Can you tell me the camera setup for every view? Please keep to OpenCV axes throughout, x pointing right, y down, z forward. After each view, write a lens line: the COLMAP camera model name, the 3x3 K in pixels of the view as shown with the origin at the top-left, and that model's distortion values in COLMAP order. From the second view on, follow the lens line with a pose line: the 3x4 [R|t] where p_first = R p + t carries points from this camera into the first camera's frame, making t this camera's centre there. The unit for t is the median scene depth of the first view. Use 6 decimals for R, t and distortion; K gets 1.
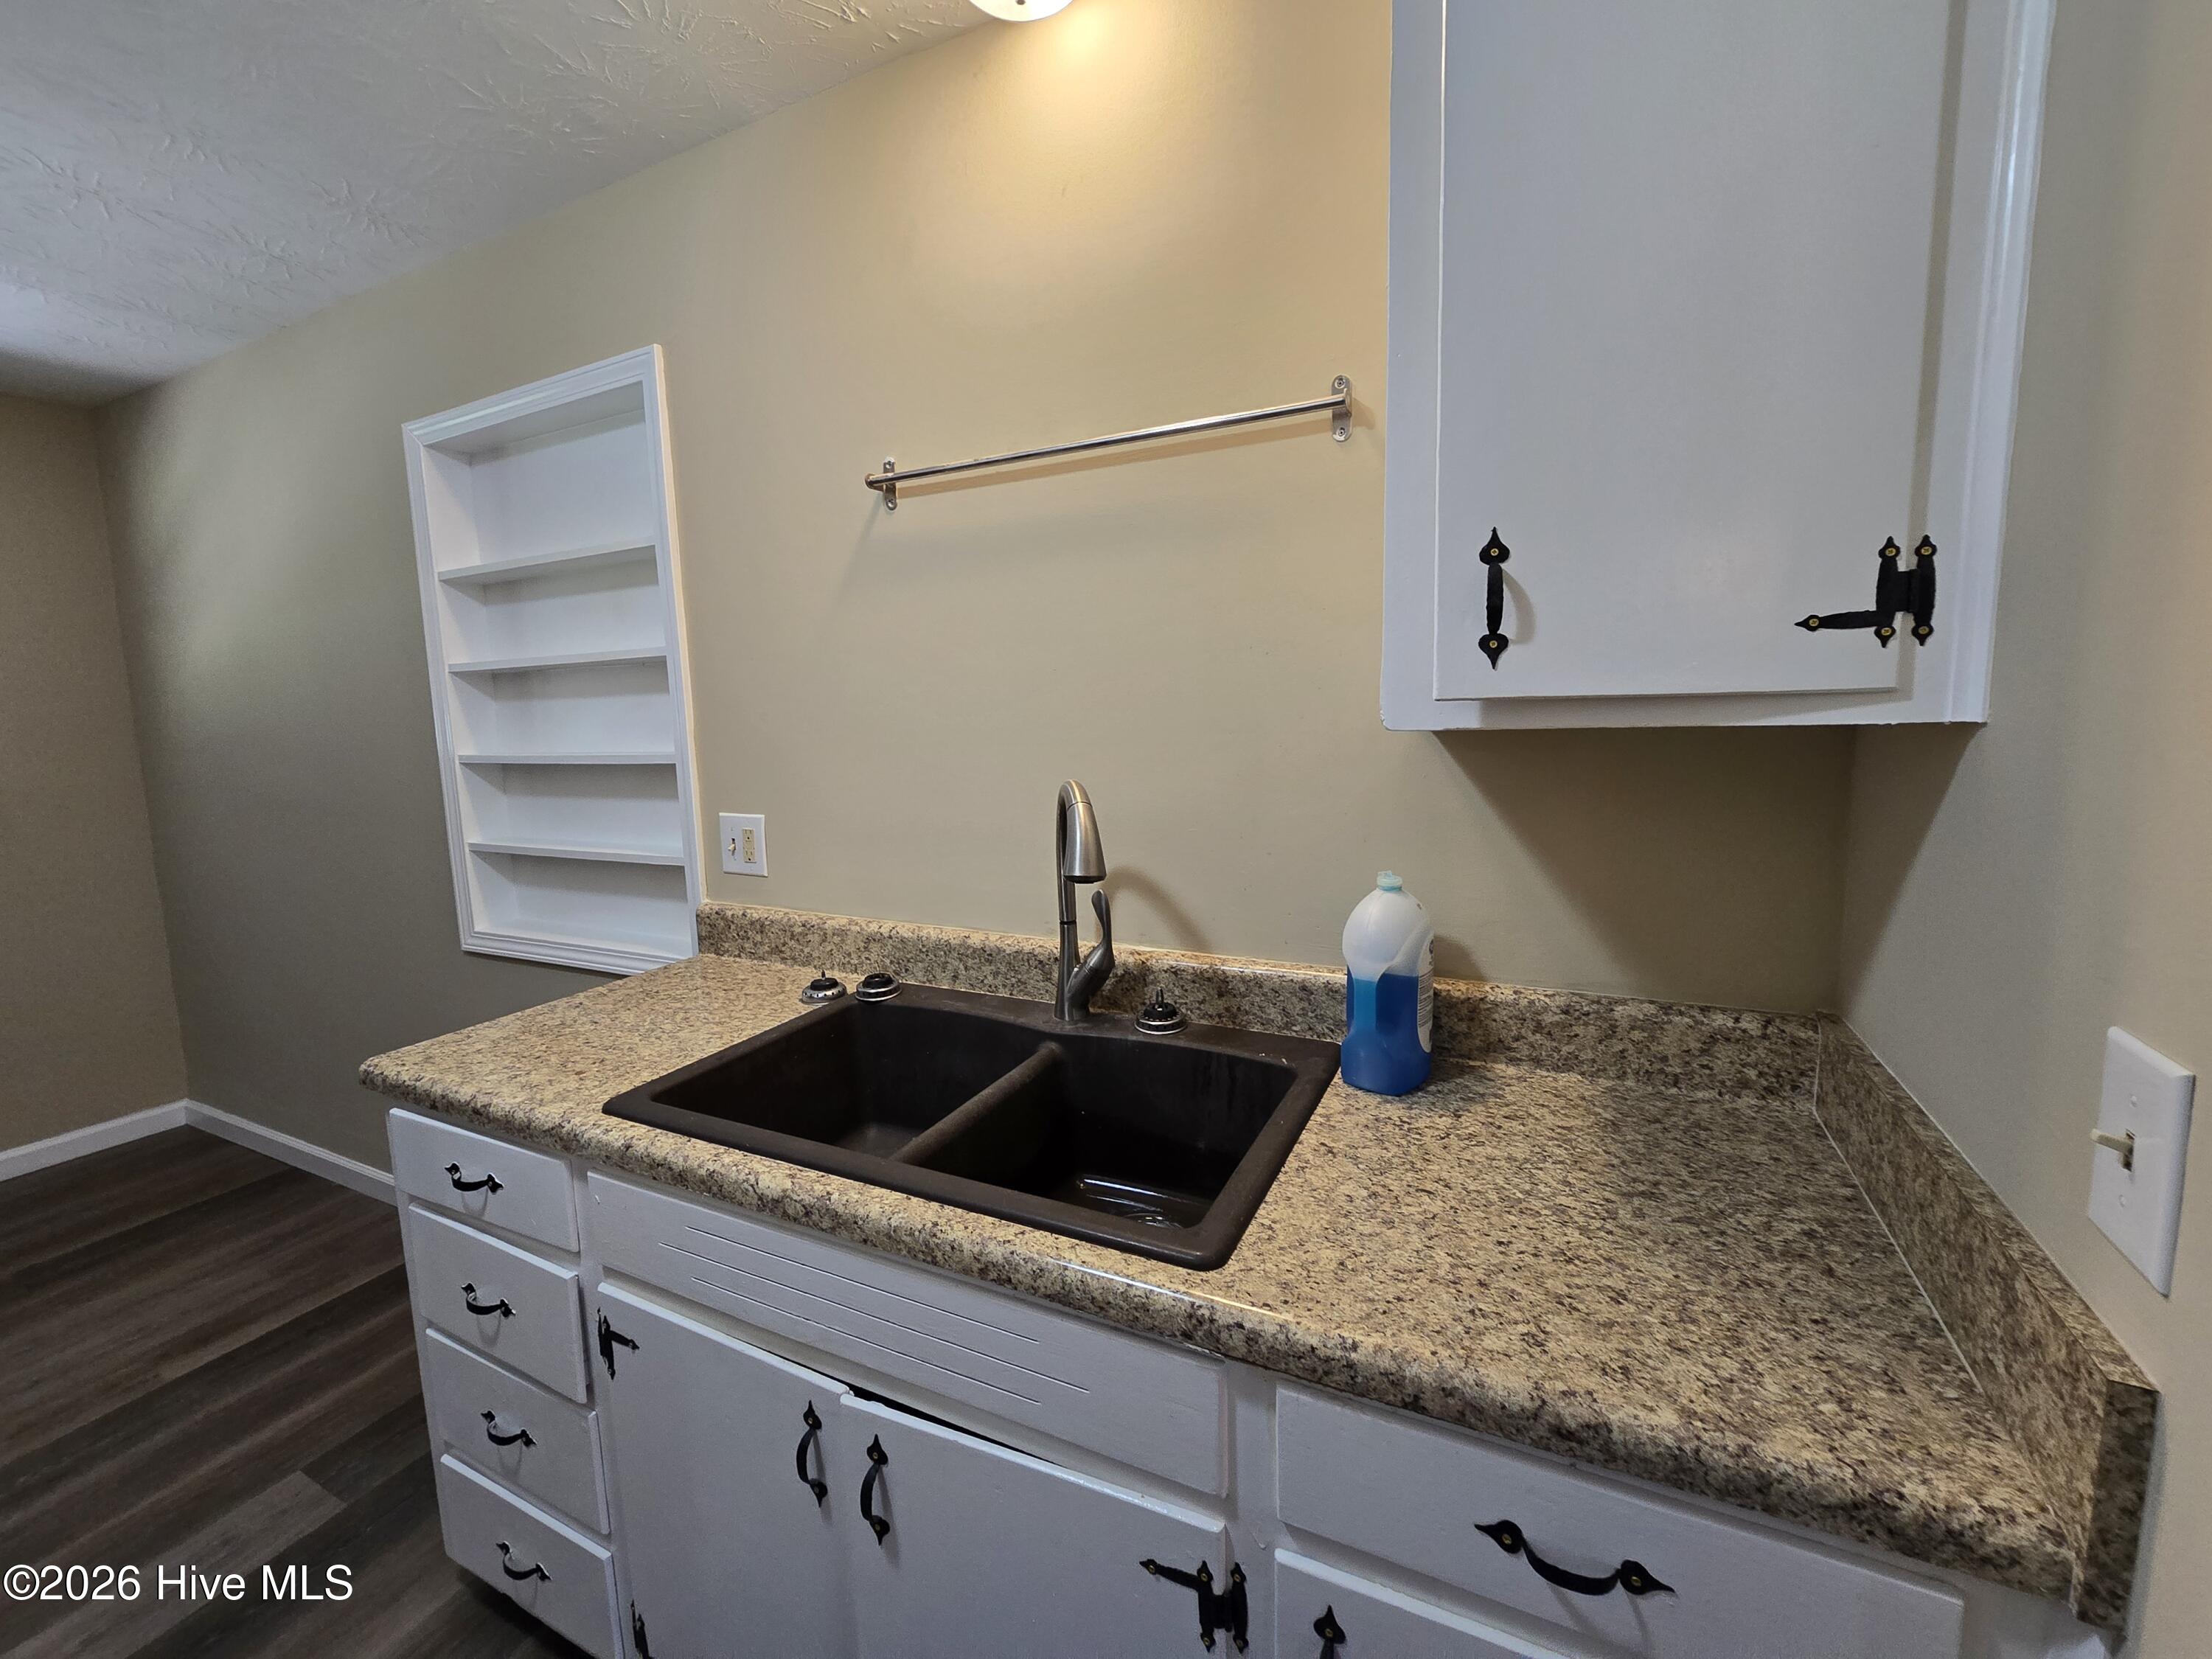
lens RADIAL K [[908.0, 0, 1104.4], [0, 908.0, 805.6], [0, 0, 1]] dist [-0.001003, -0.000901]
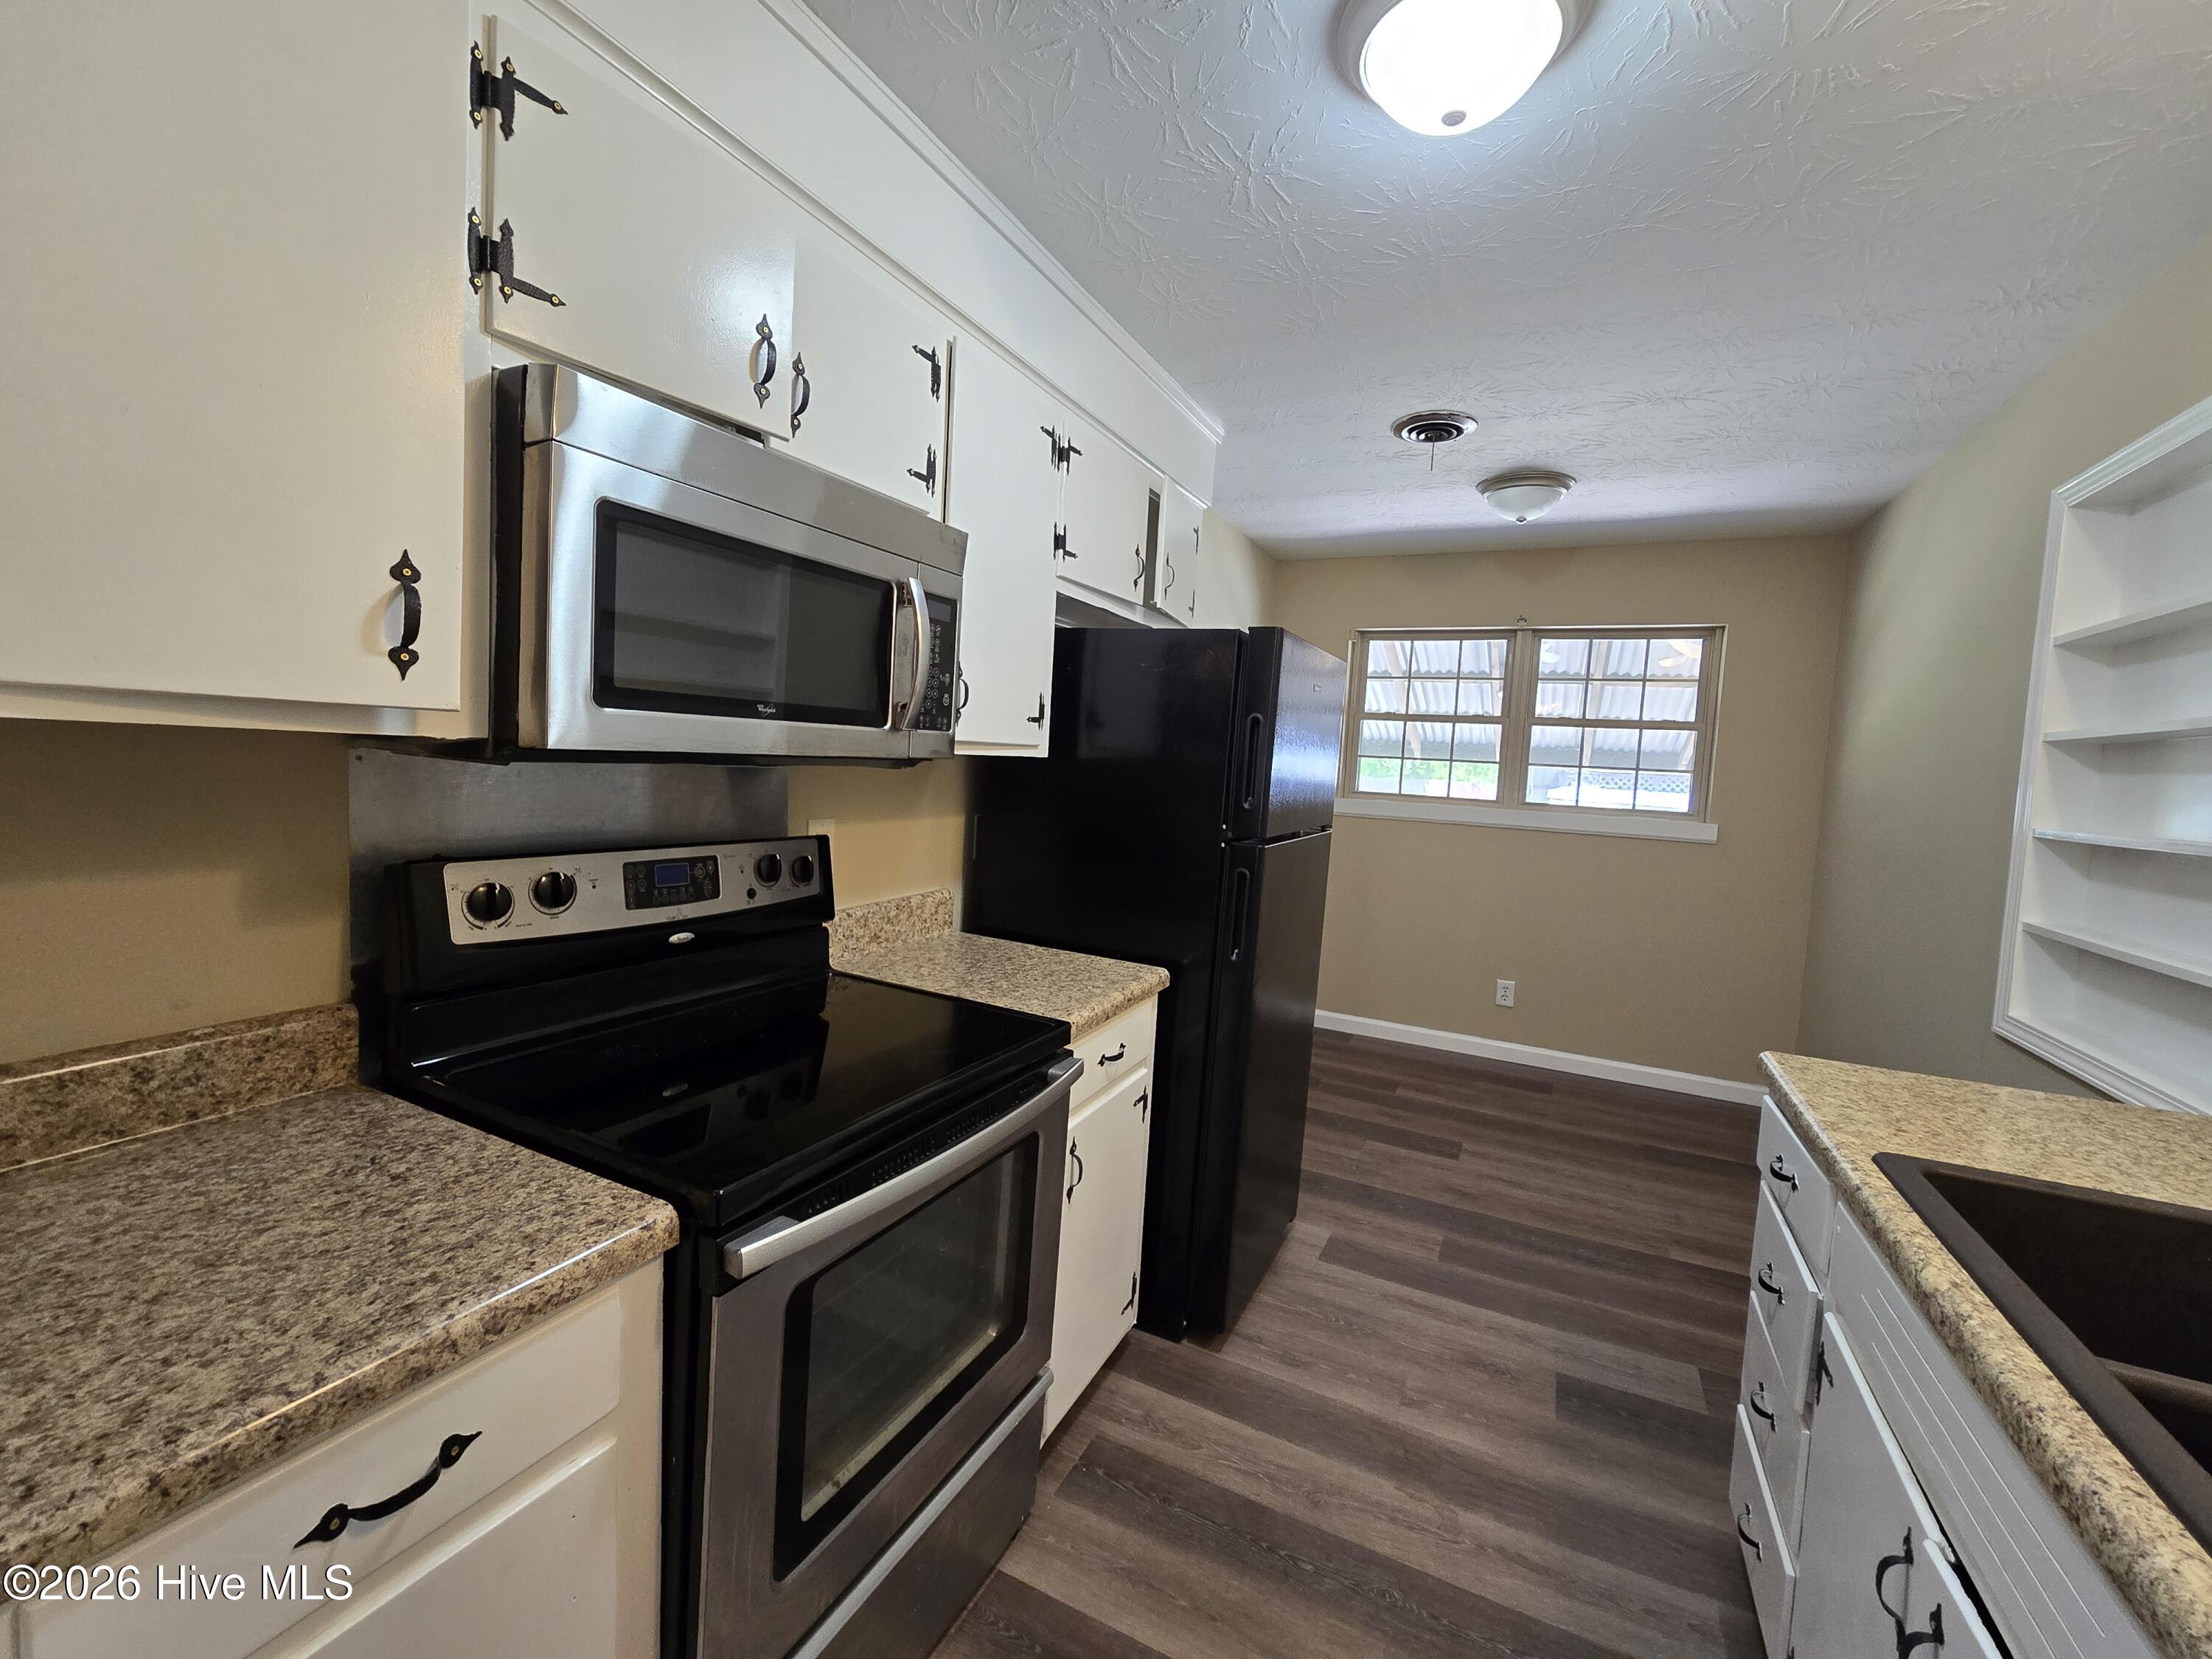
lens RADIAL K [[908.0, 0, 1104.4], [0, 908.0, 805.6], [0, 0, 1]] dist [-0.001003, -0.000901]
pose [[0.004856, 0.083649, -0.996483, 0.332070], [-0.164108, 0.983051, 0.081722, 0.003773], [0.986430, 0.163134, 0.018501, 0.046875]]
